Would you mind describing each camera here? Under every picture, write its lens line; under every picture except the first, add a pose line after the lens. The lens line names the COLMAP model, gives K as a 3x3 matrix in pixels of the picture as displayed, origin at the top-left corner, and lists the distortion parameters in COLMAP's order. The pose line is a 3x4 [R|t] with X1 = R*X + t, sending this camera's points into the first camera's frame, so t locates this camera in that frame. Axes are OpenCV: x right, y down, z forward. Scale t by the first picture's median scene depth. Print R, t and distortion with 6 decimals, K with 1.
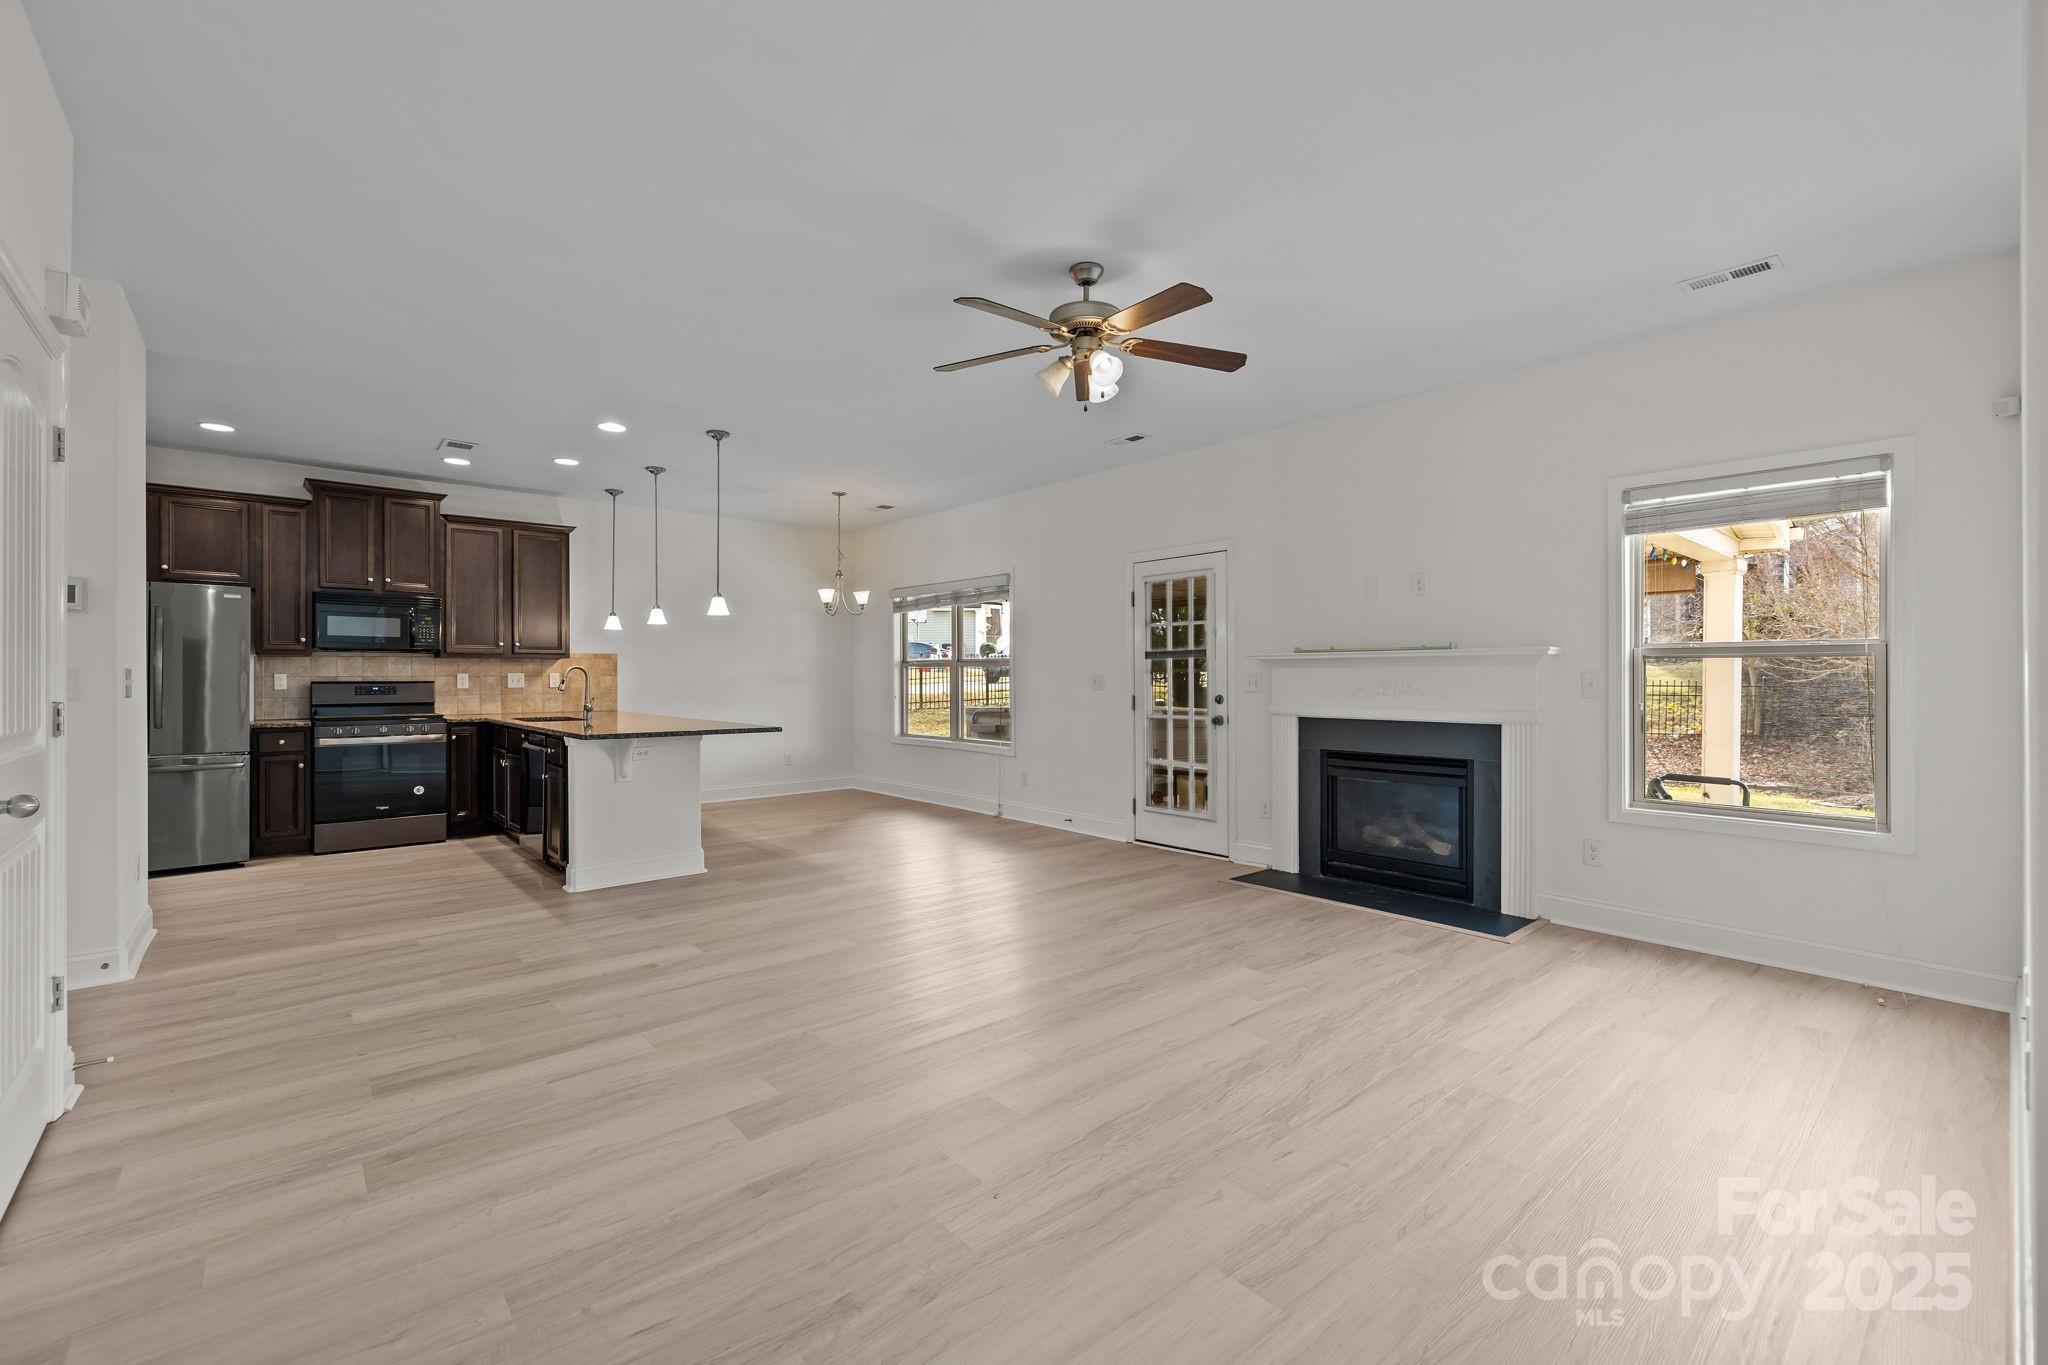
lens RADIAL K [[860.8, 0, 1009.1], [0, 860.8, 675.6], [0, 0, 1]] dist [-0.001525, -0.000713]
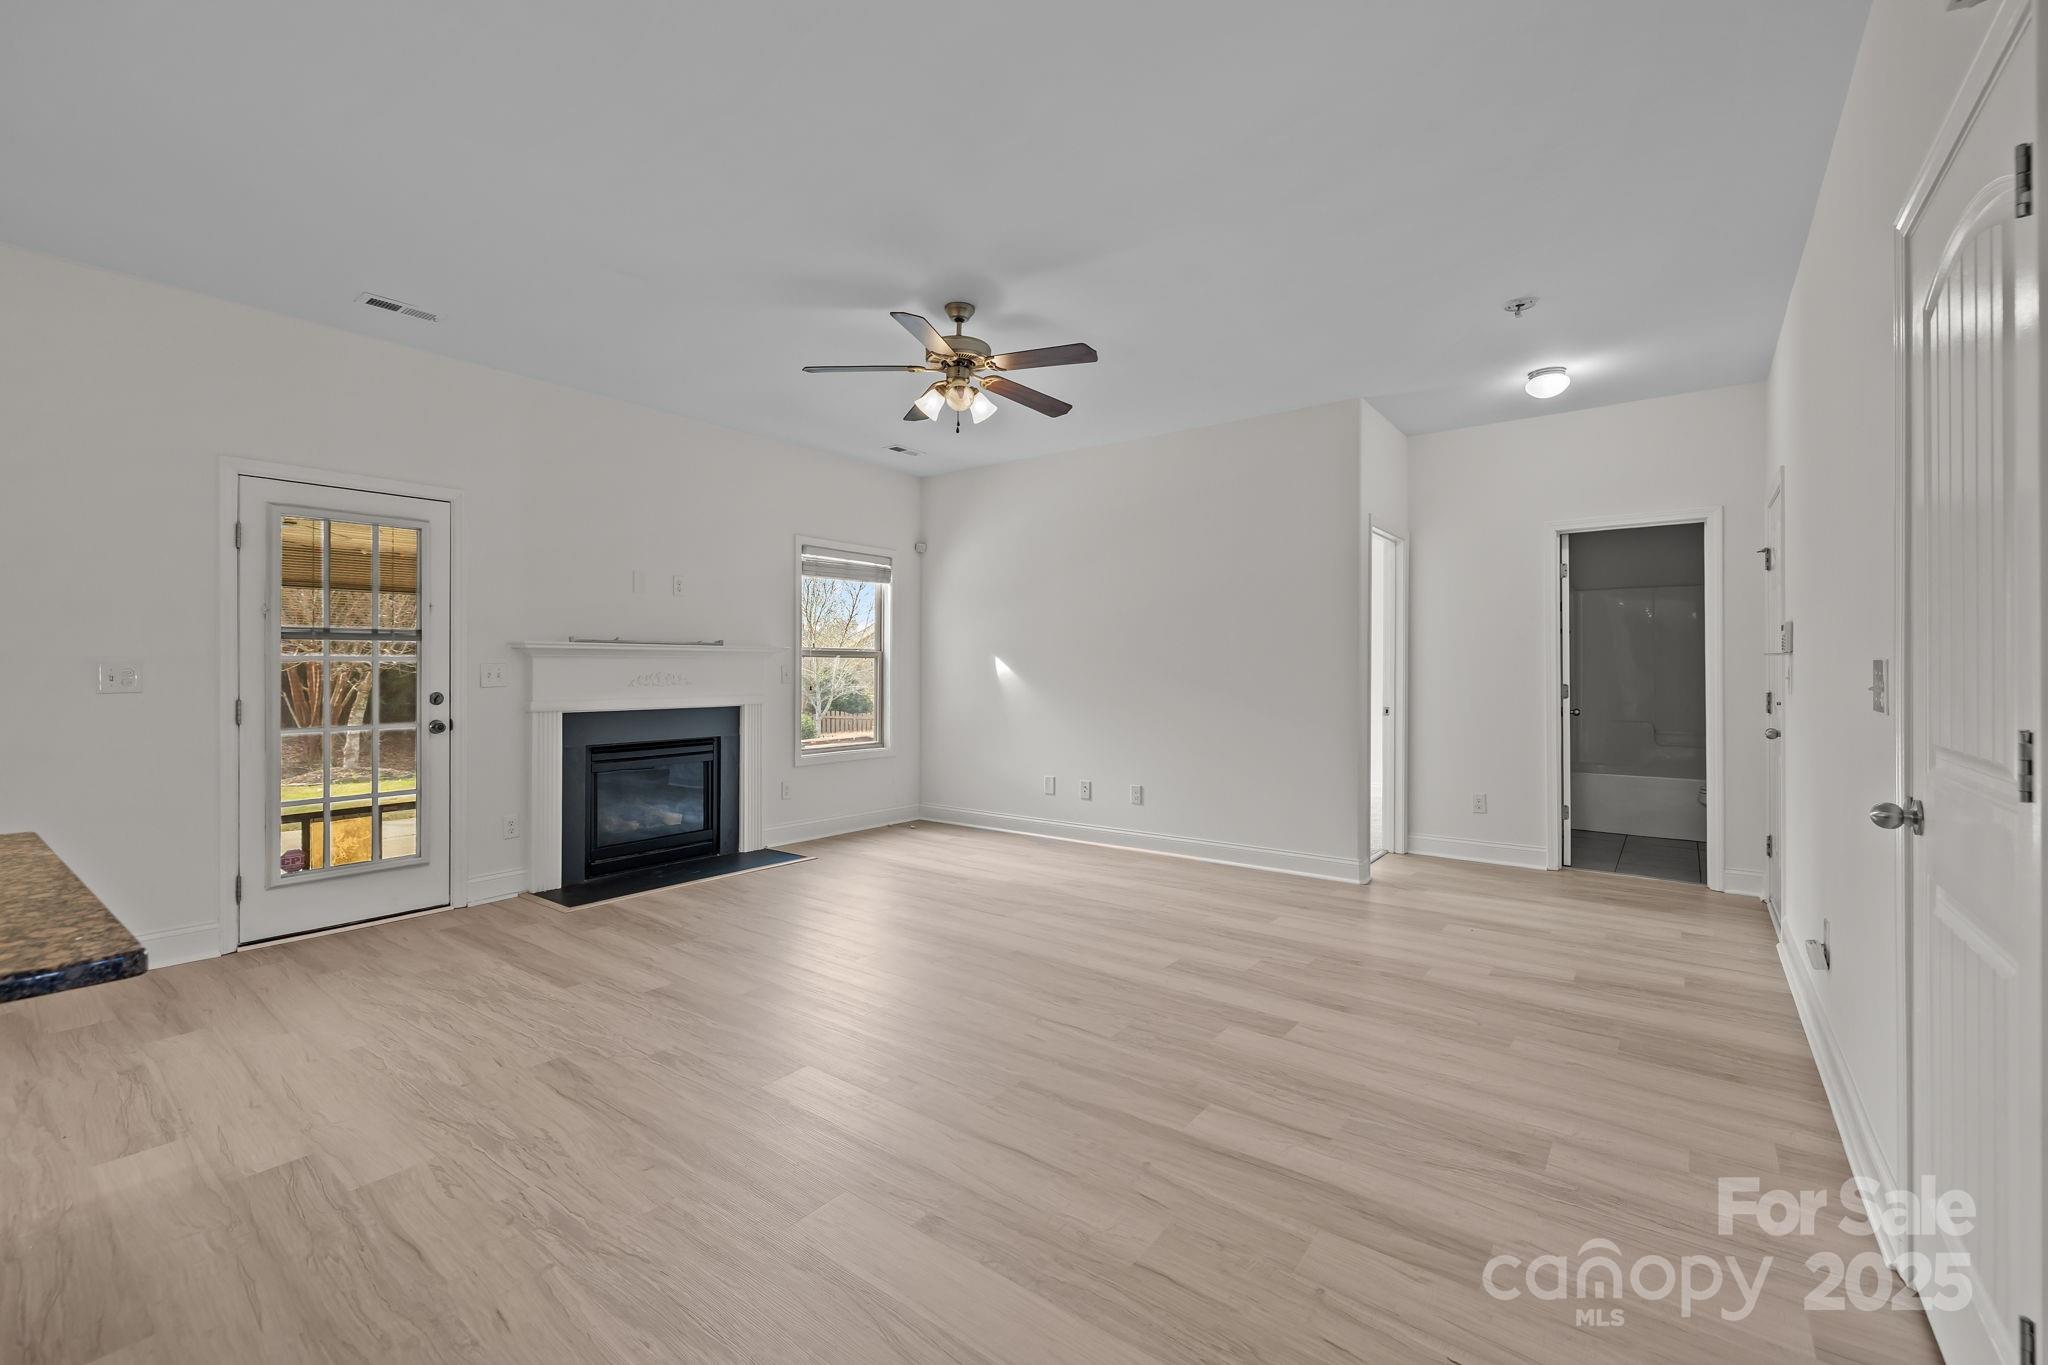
lens RADIAL K [[860.8, 0, 1012.1], [0, 860.8, 667.3], [0, 0, 1]] dist [-0.001525, -0.000713]
pose [[-0.200271, 0.001144, 0.979740, -0.553420], [-0.003315, 0.999993, -0.001845, 0.000316], [-0.979735, -0.003617, -0.200265, 0.623694]]
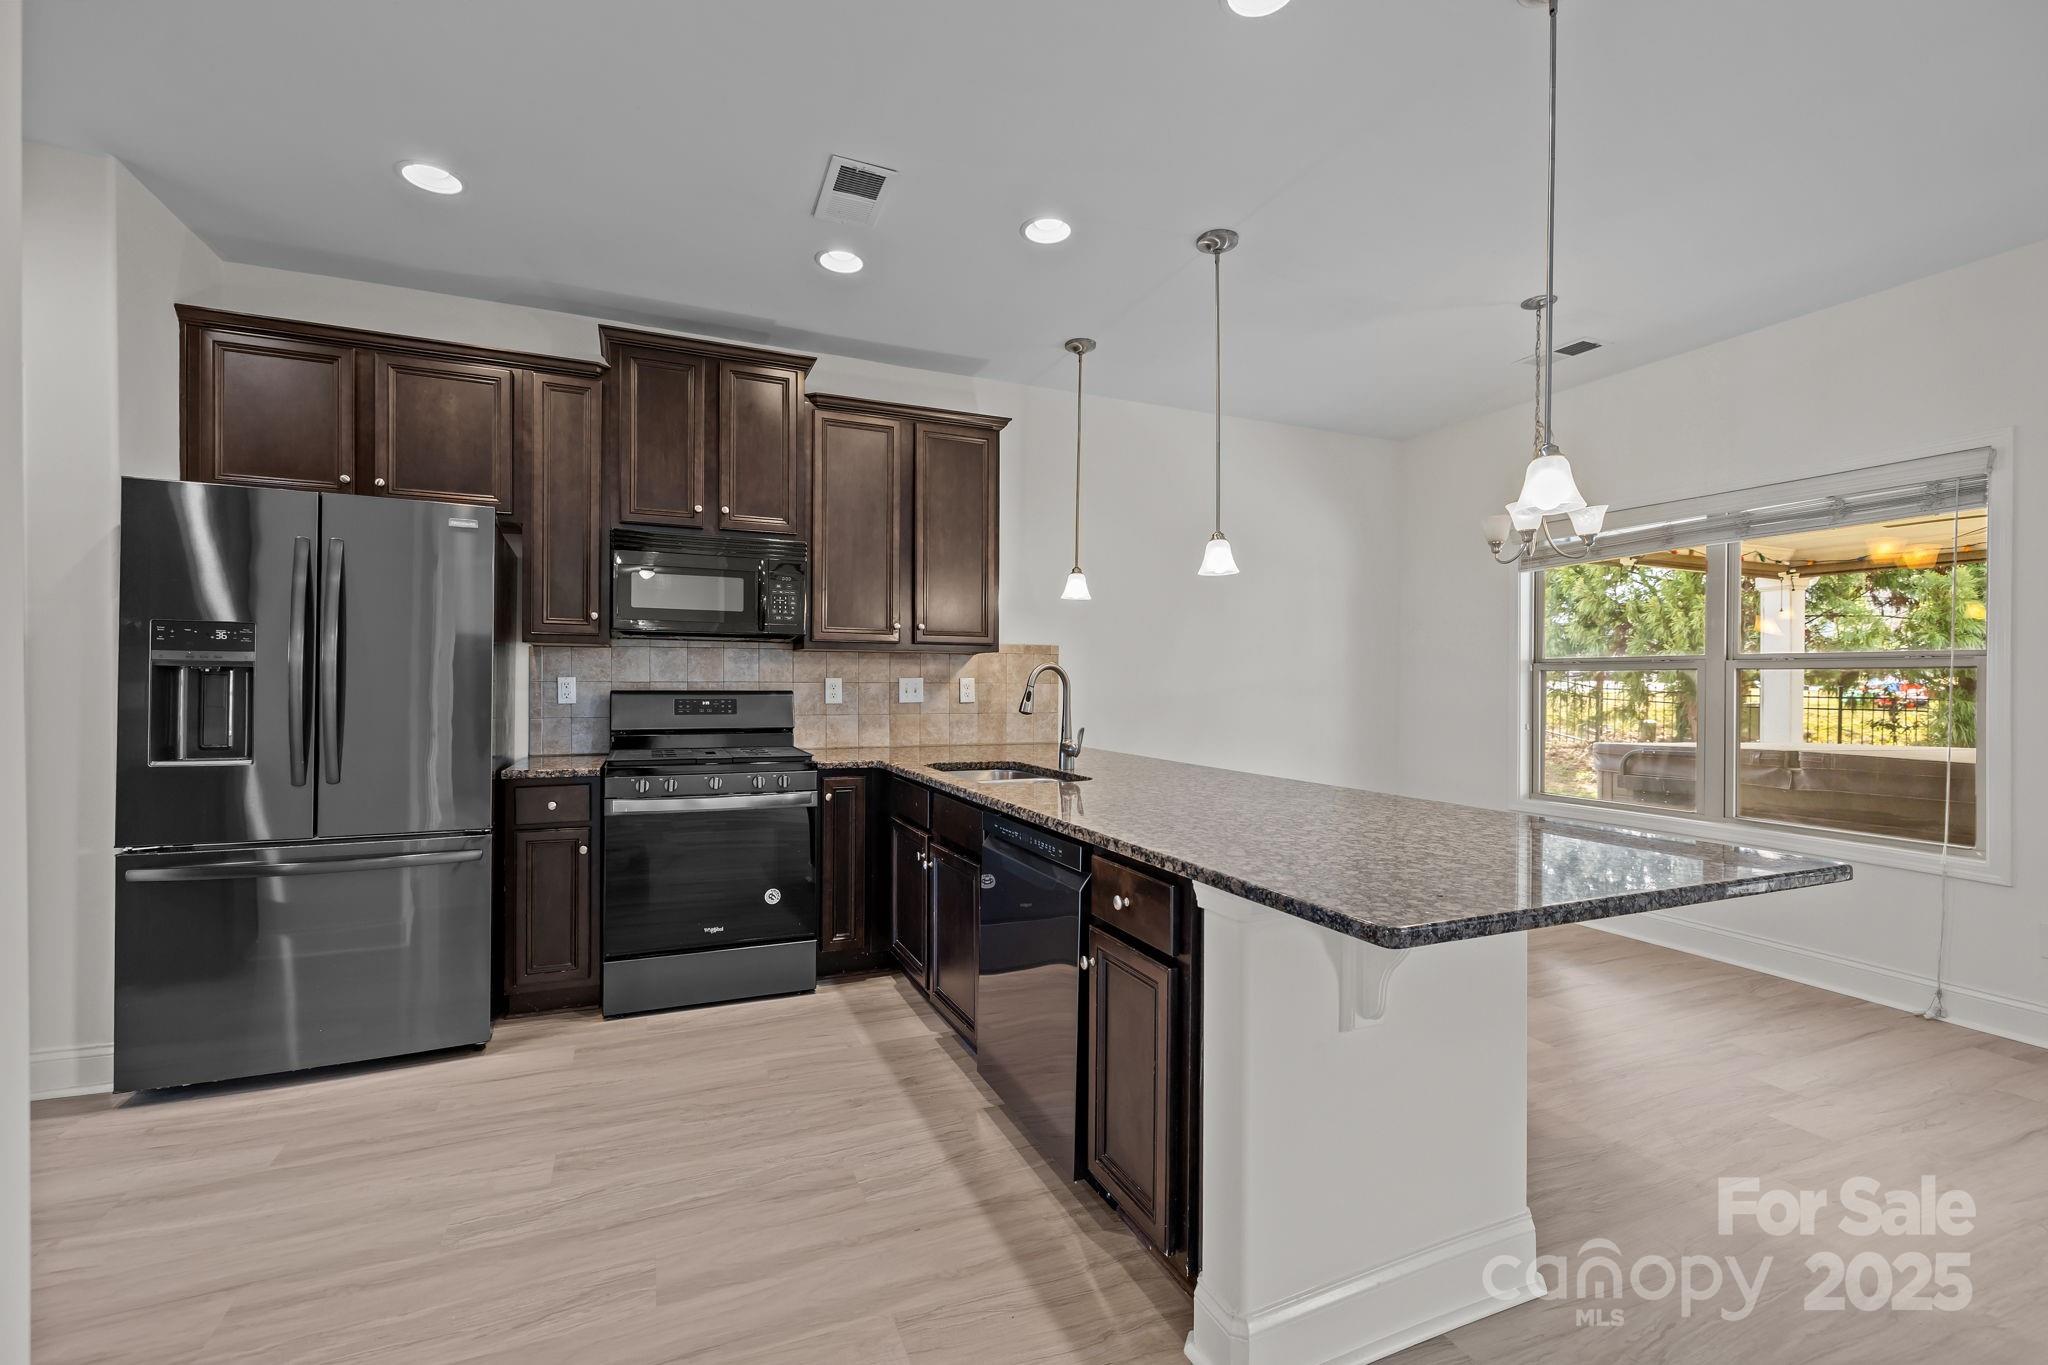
lens RADIAL K [[860.8, 0, 1005.7], [0, 860.8, 690.6], [0, 0, 1]] dist [-0.001525, -0.000713]
pose [[0.950500, 0.010567, -0.310546, -0.390570], [-0.007664, 0.999915, 0.010569, -0.001022], [0.310631, -0.007666, 0.950500, 0.547325]]
